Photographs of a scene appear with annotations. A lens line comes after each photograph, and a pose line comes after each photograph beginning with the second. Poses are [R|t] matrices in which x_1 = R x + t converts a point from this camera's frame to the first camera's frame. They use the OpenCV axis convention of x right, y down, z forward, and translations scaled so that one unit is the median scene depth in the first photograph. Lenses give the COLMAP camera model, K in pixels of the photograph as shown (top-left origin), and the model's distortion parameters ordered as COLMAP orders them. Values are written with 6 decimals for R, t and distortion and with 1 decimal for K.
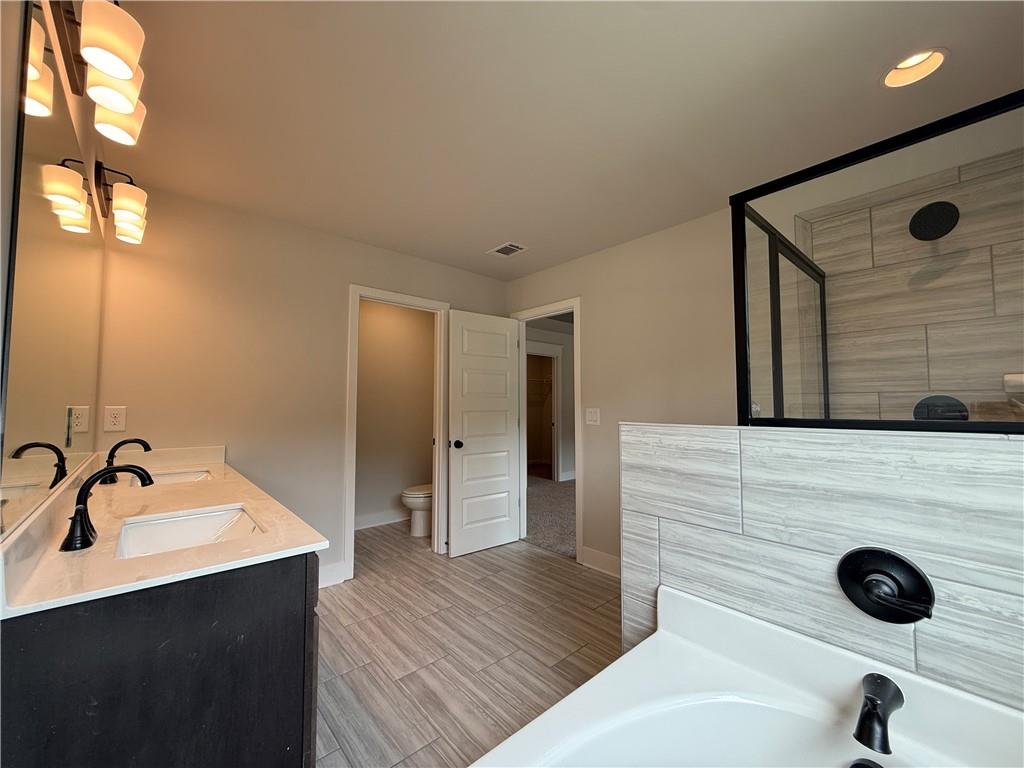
lens RADIAL K [[408.5, 0, 508.9], [0, 408.5, 384.7], [0, 0, 1]] dist [0.000886, 0.000077]
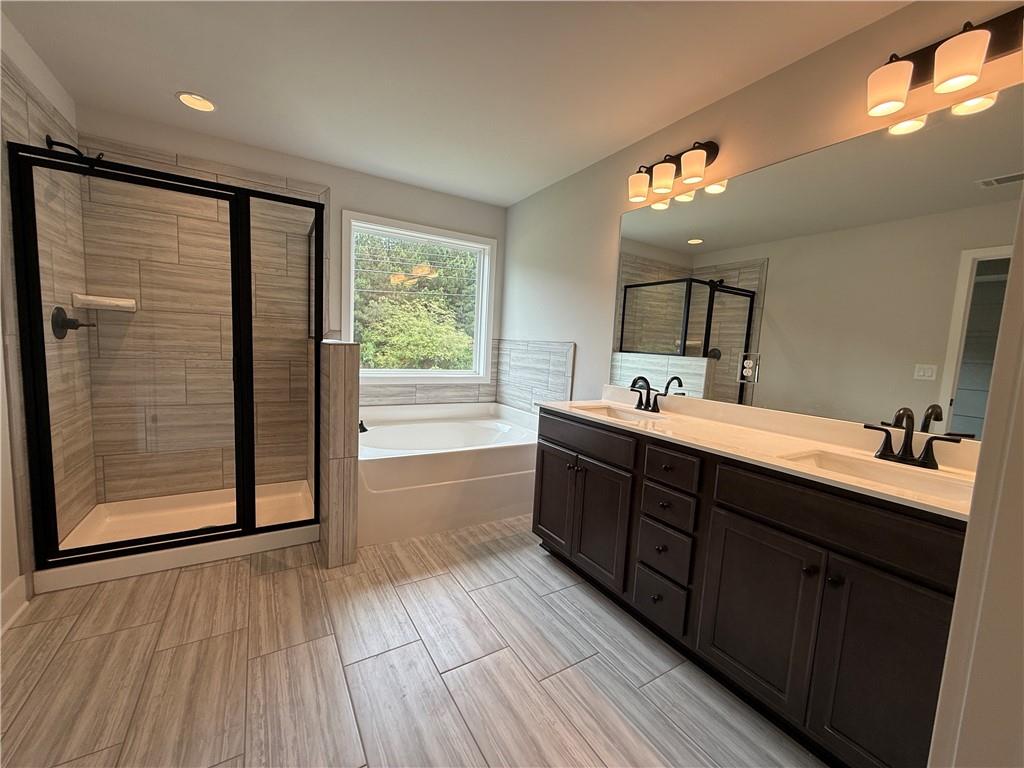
lens RADIAL K [[408.5, 0, 508.9], [0, 408.5, 384.7], [0, 0, 1]] dist [0.000886, 0.000077]
pose [[-0.981553, -0.071382, 0.177364, -0.218891], [-0.063042, 0.996643, 0.052227, 0.056005], [-0.180497, 0.040082, -0.982759, 1.017978]]
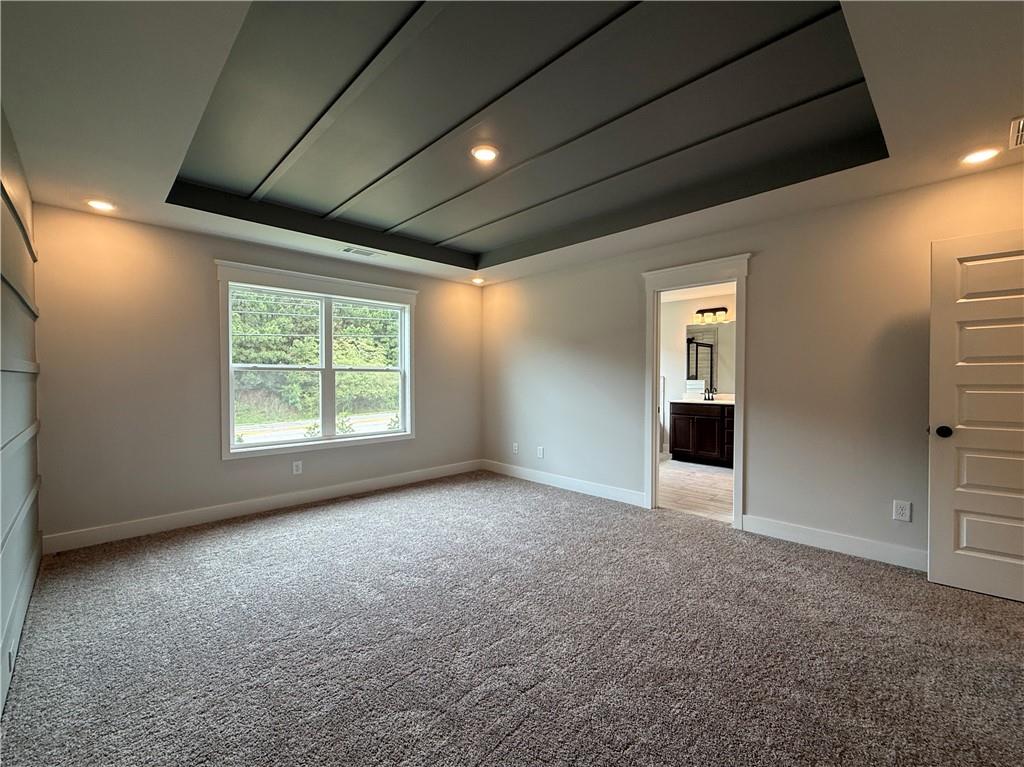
lens RADIAL K [[430.2, 0, 512.1], [0, 430.2, 384.7], [0, 0, 1]] dist [-0.000656, 0.000346]
pose [[-0.998681, -0.003196, -0.051240, 0.628780], [-0.001522, 0.999465, -0.032684, 0.112178], [0.051317, -0.032562, -0.998151, 2.149297]]
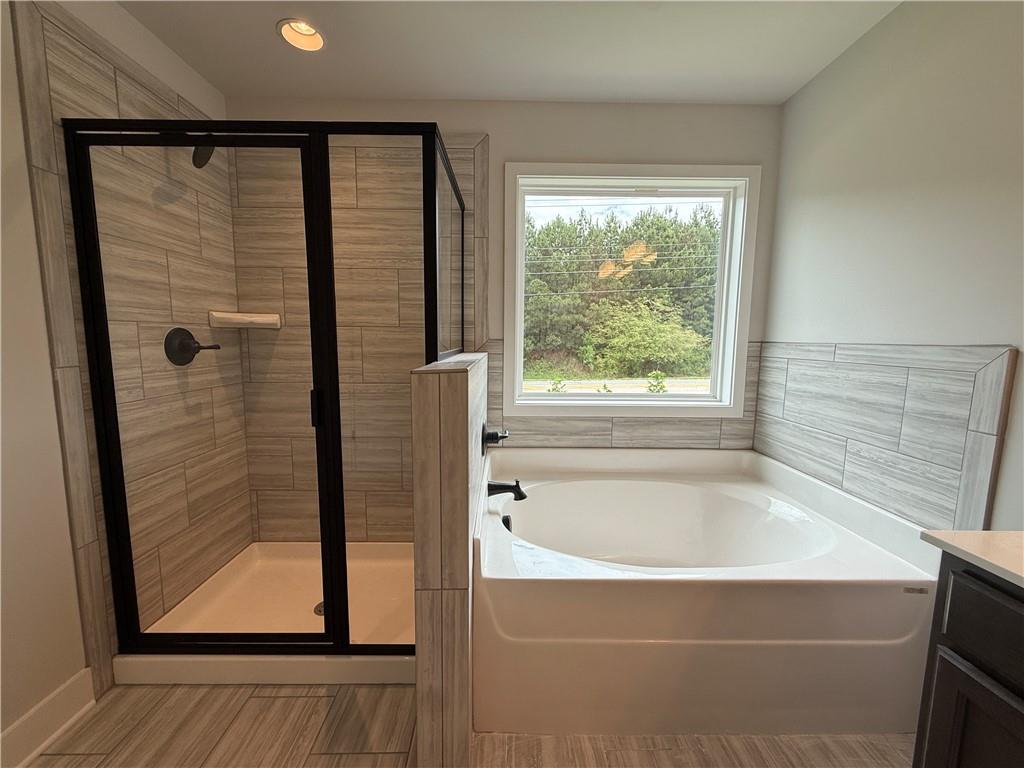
lens RADIAL K [[408.5, 0, 508.9], [0, 408.5, 384.7], [0, 0, 1]] dist [0.000886, 0.000077]
pose [[-0.756766, -0.085348, 0.648090, -0.103631], [-0.045175, 0.995898, 0.078402, 0.026716], [-0.652123, 0.030055, -0.757518, 0.656141]]
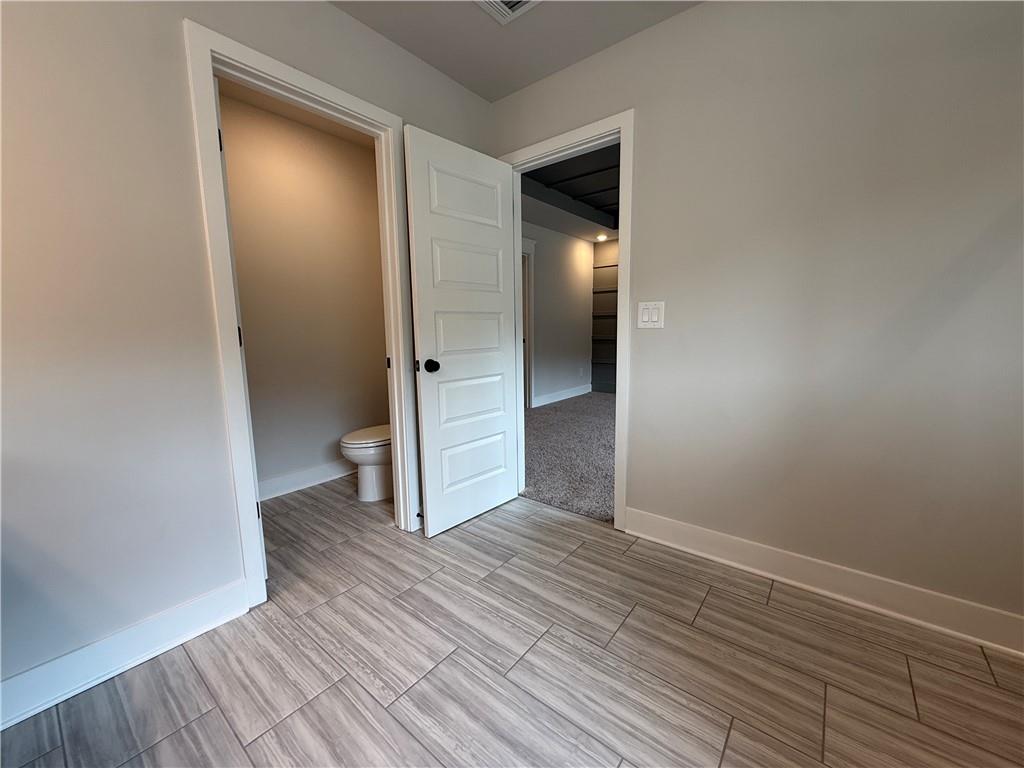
lens RADIAL K [[408.5, 0, 508.9], [0, 408.5, 384.7], [0, 0, 1]] dist [0.000886, 0.000077]
pose [[0.987092, -0.038082, 0.155562, -0.105970], [0.008412, 0.982306, 0.187095, 0.060514], [-0.159935, -0.183372, 0.969946, 0.383062]]
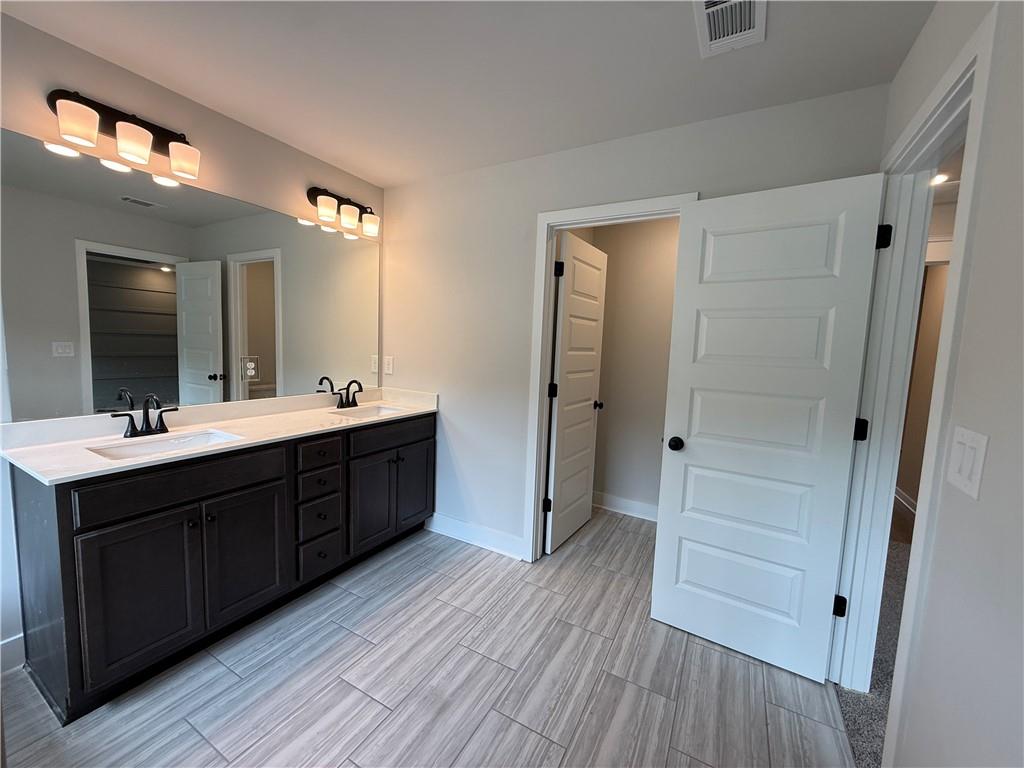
lens RADIAL K [[405.8, 0, 509.7], [0, 405.8, 385.8], [0, 0, 1]] dist [0.000692, 0.000072]
pose [[0.321545, 0.102694, -0.941309, 0.334191], [0.009286, 0.993712, 0.111583, -0.002003], [0.946849, -0.044620, 0.318570, 0.600418]]
